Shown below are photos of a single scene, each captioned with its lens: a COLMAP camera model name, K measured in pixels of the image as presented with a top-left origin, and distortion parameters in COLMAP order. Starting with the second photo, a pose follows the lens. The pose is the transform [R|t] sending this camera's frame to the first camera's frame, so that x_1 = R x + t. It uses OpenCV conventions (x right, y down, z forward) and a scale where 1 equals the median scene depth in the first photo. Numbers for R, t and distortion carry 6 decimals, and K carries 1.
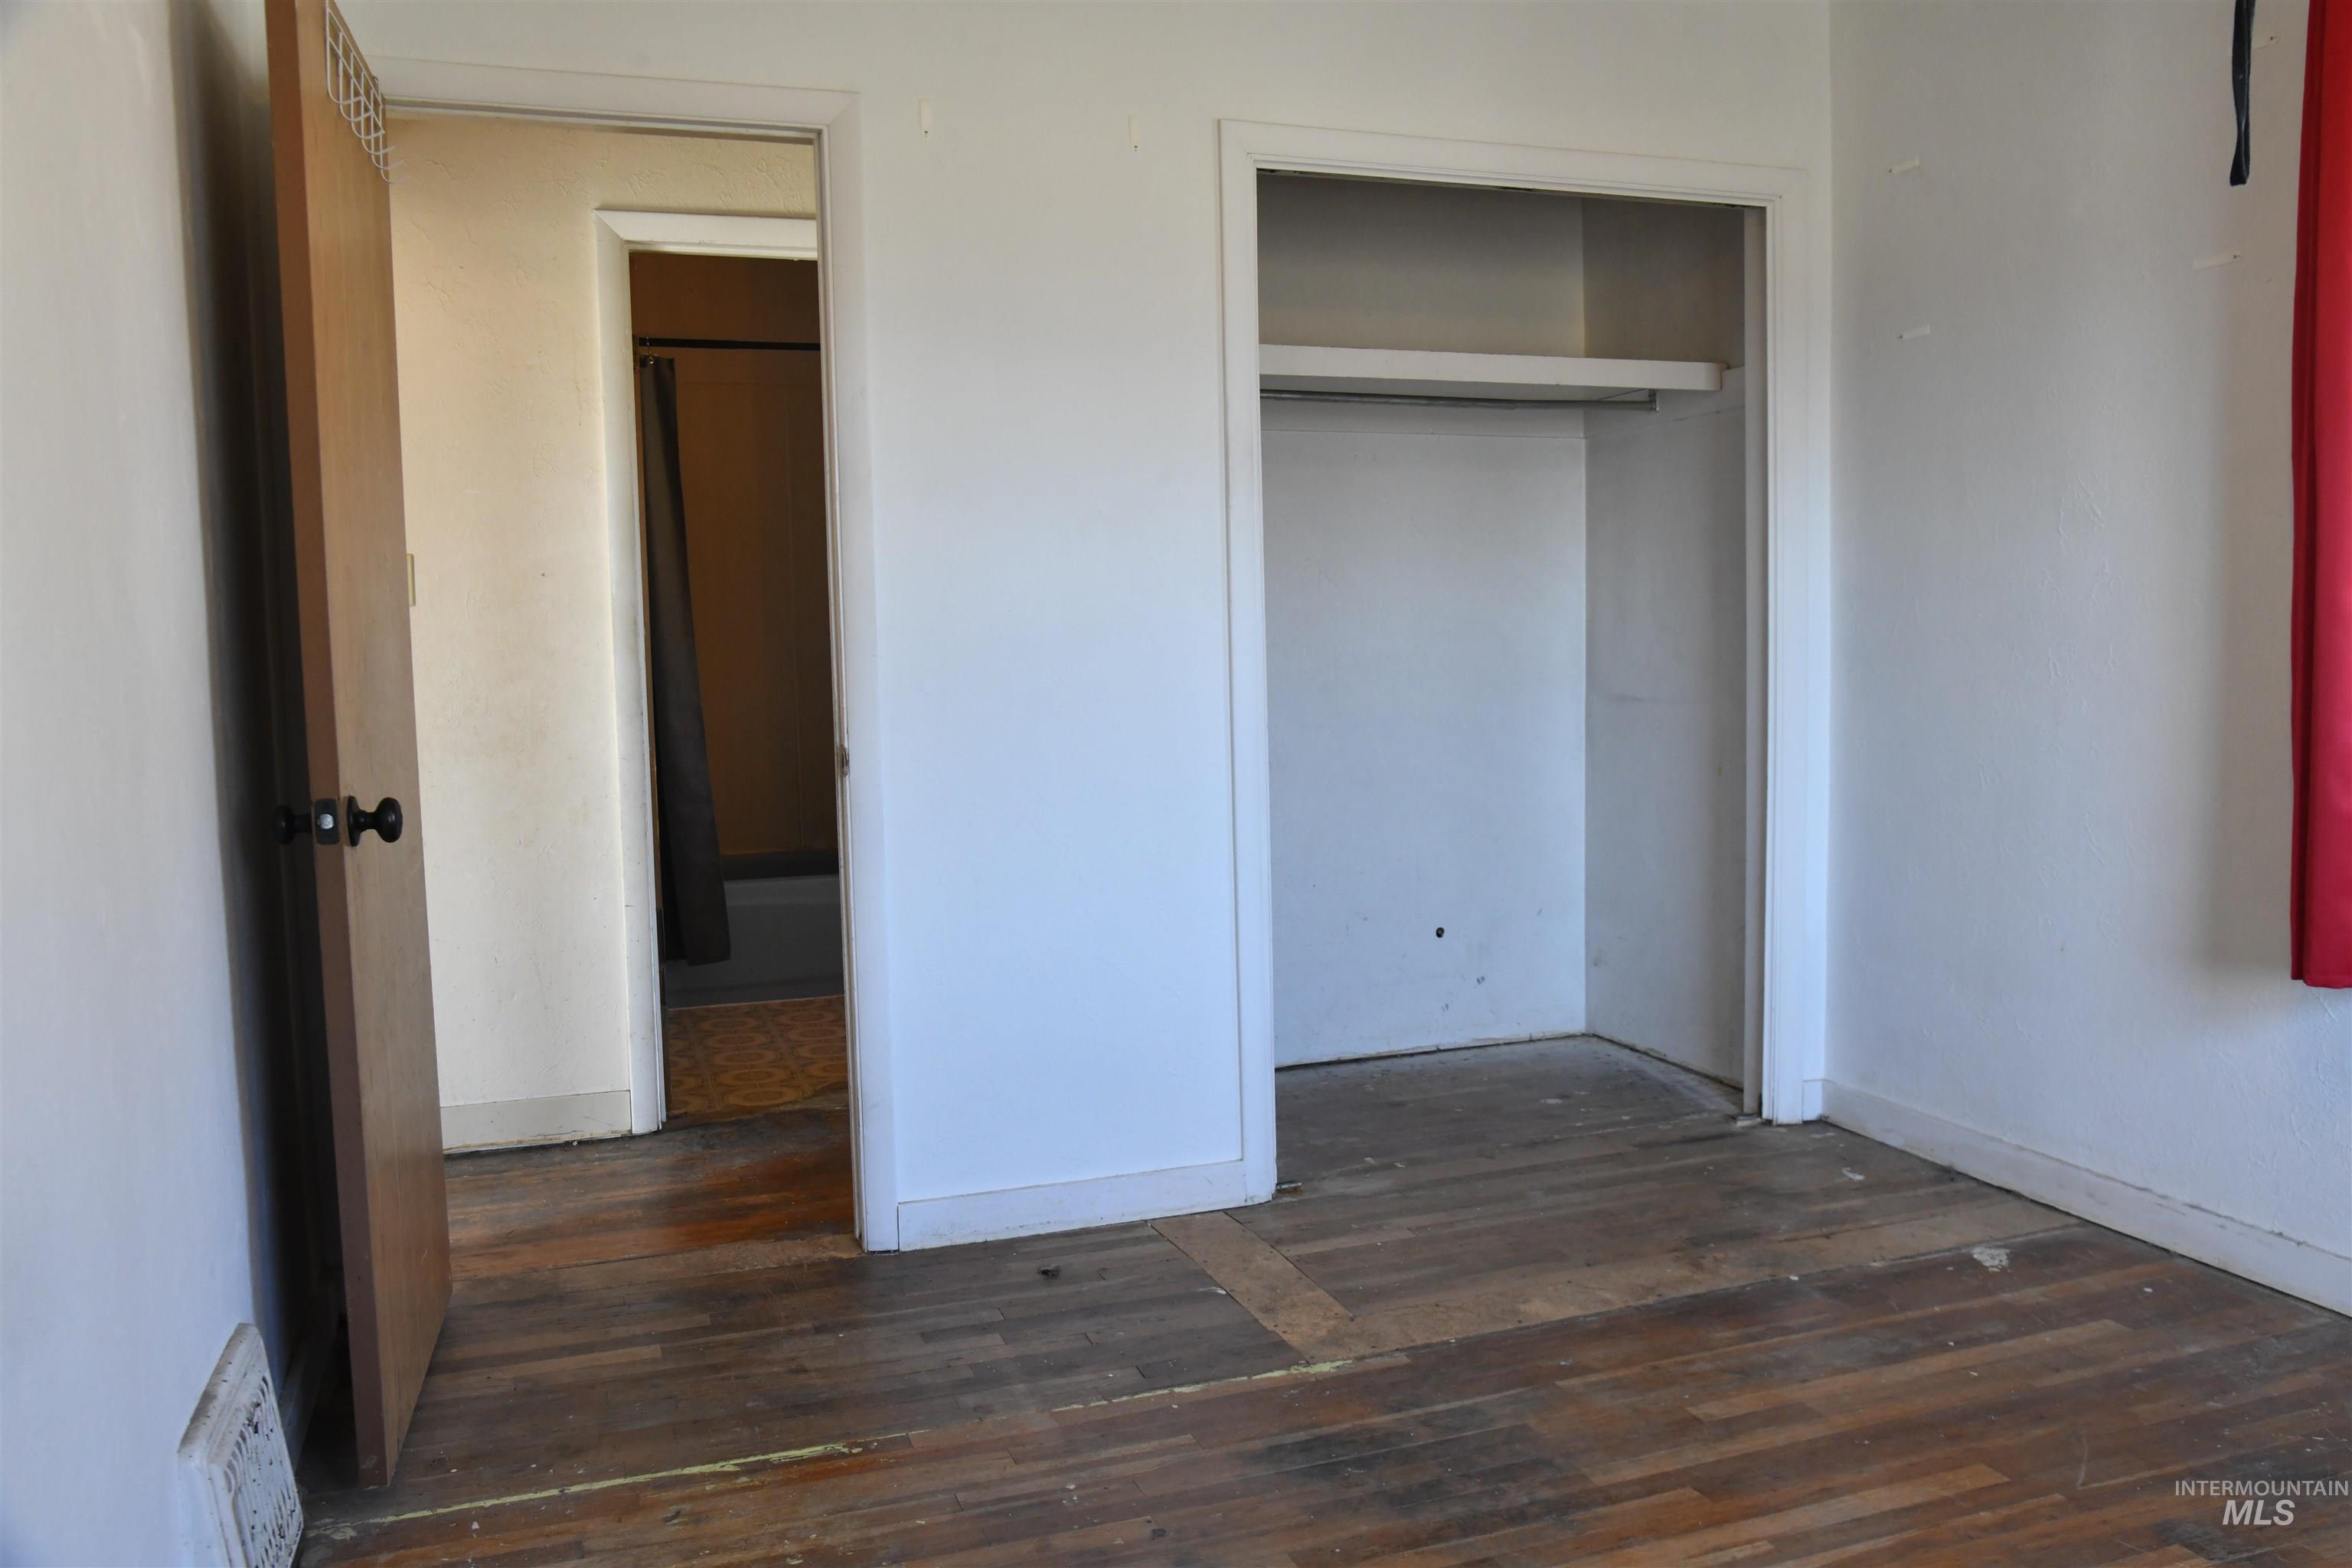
lens RADIAL K [[1822.5, 0, 1178.2], [0, 1822.5, 780.1], [0, 0, 1]] dist [0.003510, 0.001364]
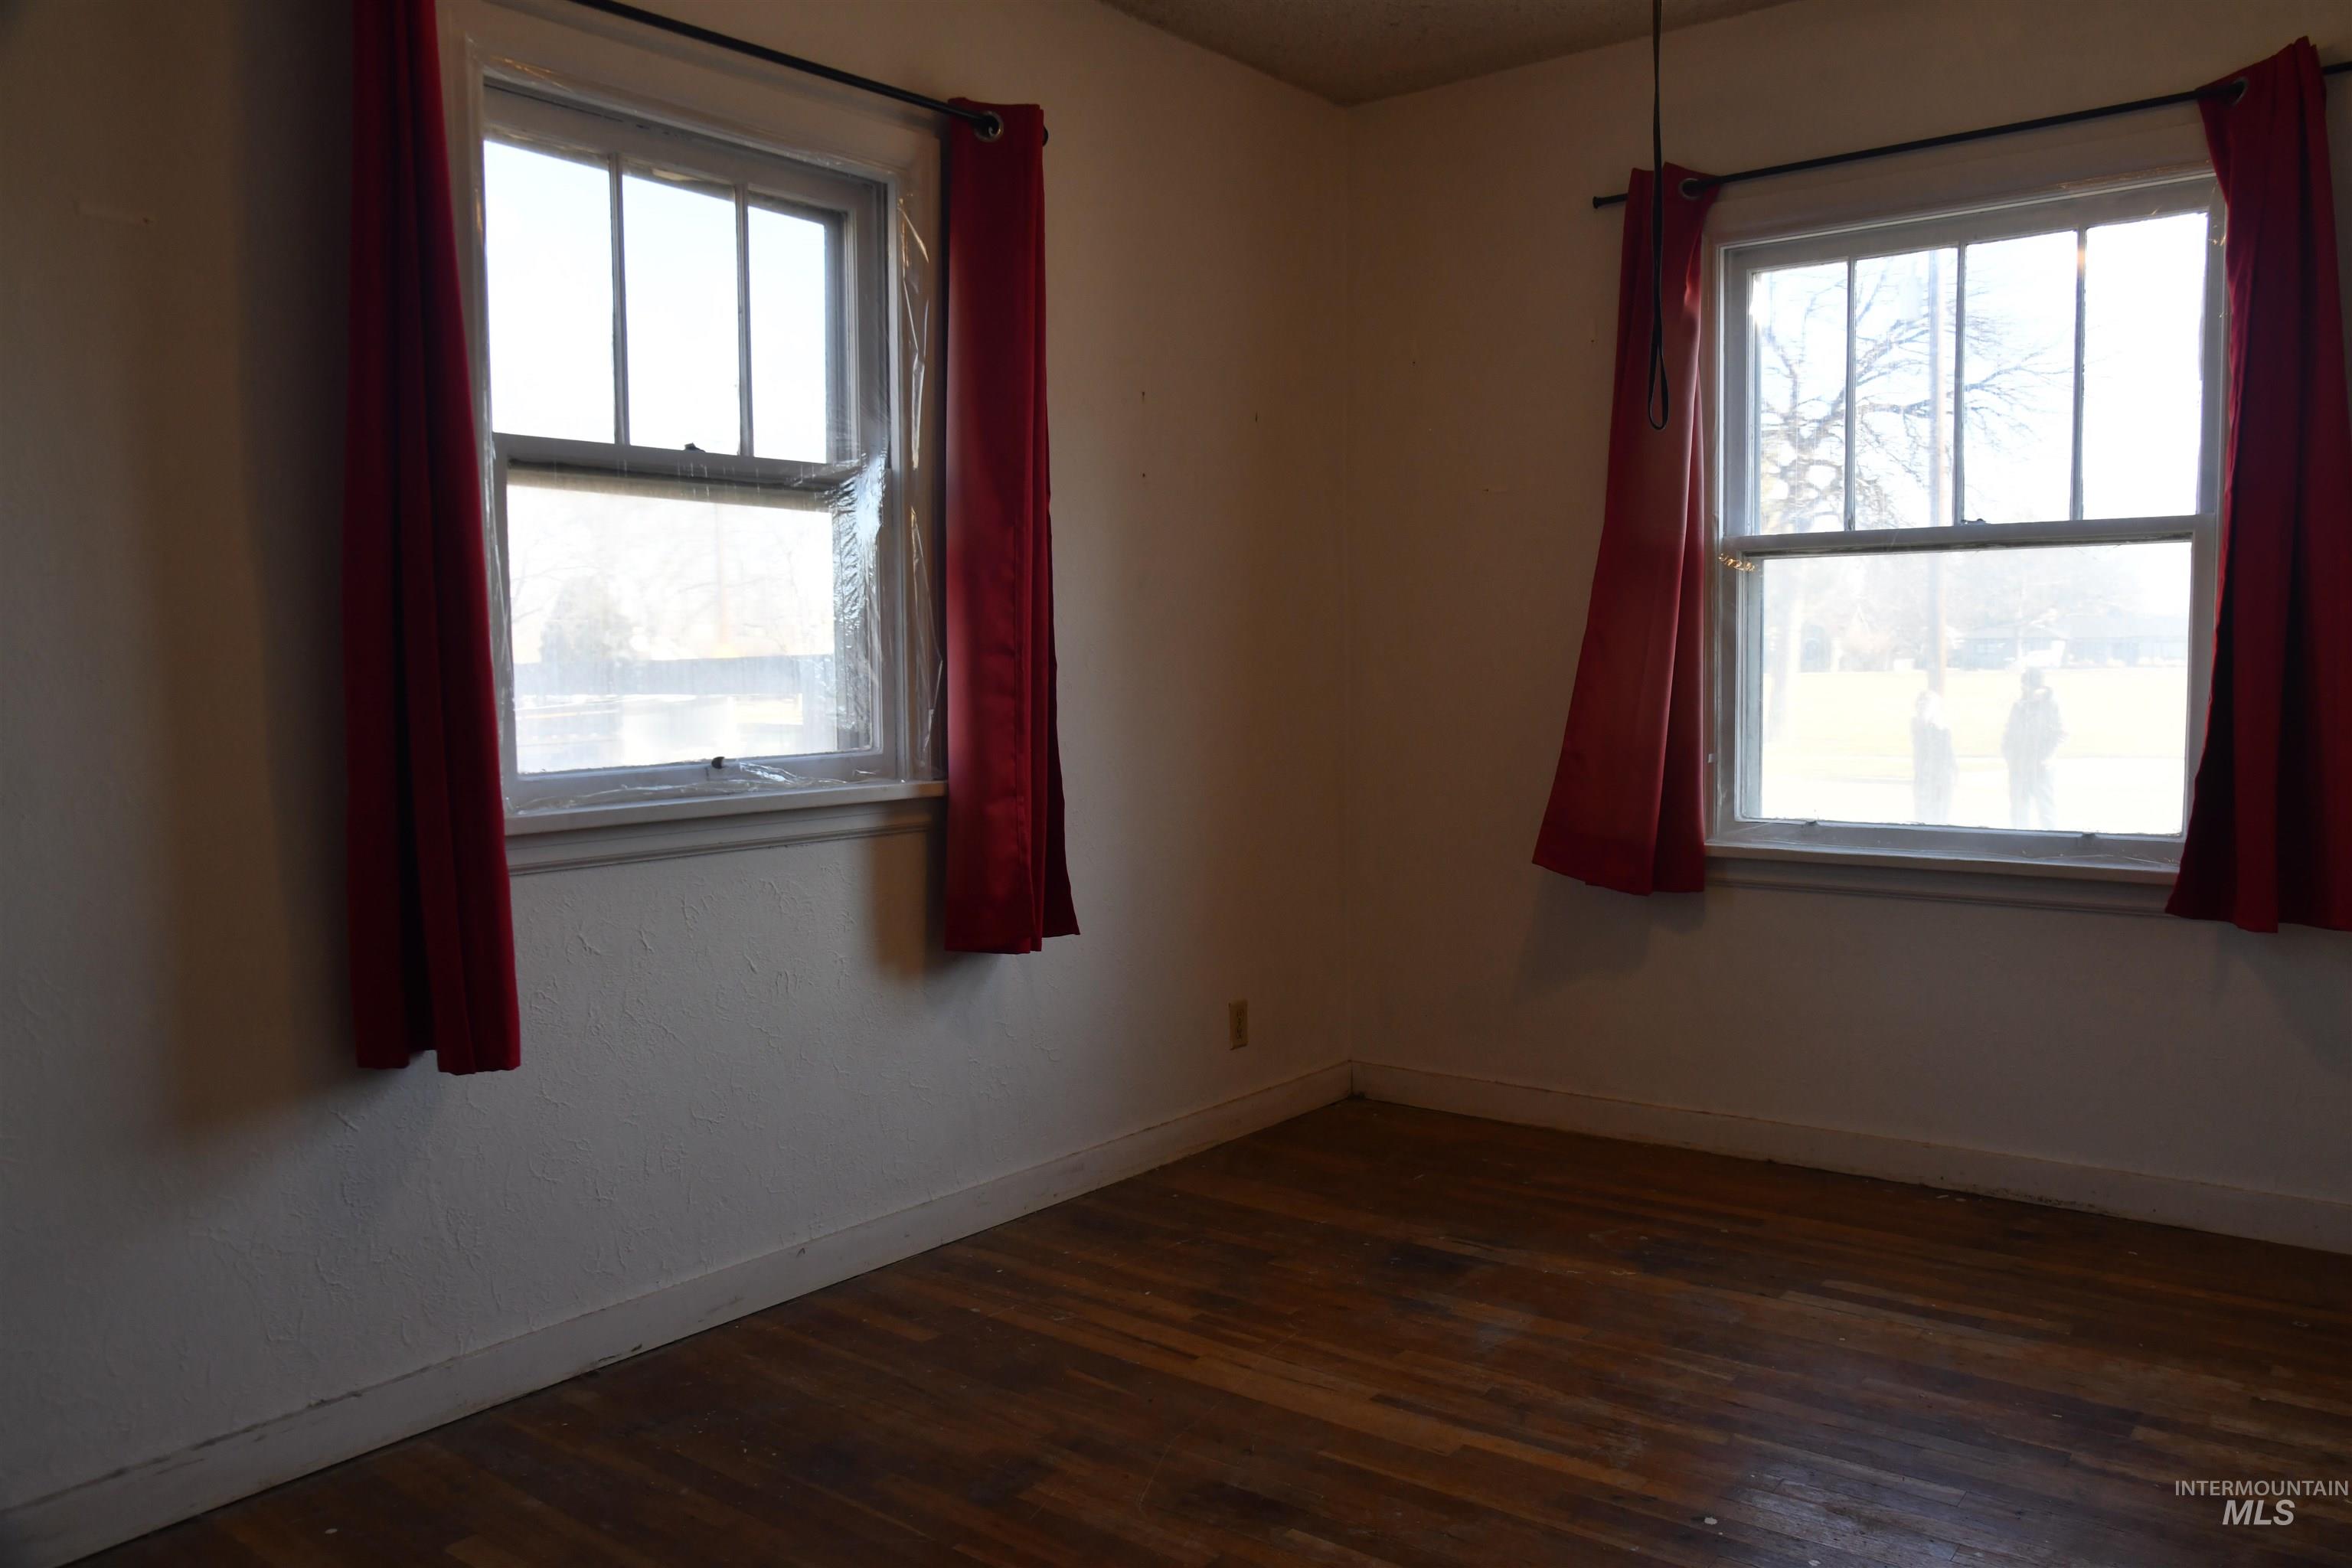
lens RADIAL K [[1822.5, 0, 1176.7], [0, 1822.5, 781.3], [0, 0, 1]] dist [0.003510, 0.001364]
pose [[-0.537682, -0.024487, 0.842792, -0.310351], [0.097024, 0.991141, 0.090696, -0.073888], [-0.837547, 0.130537, -0.530543, 1.059868]]
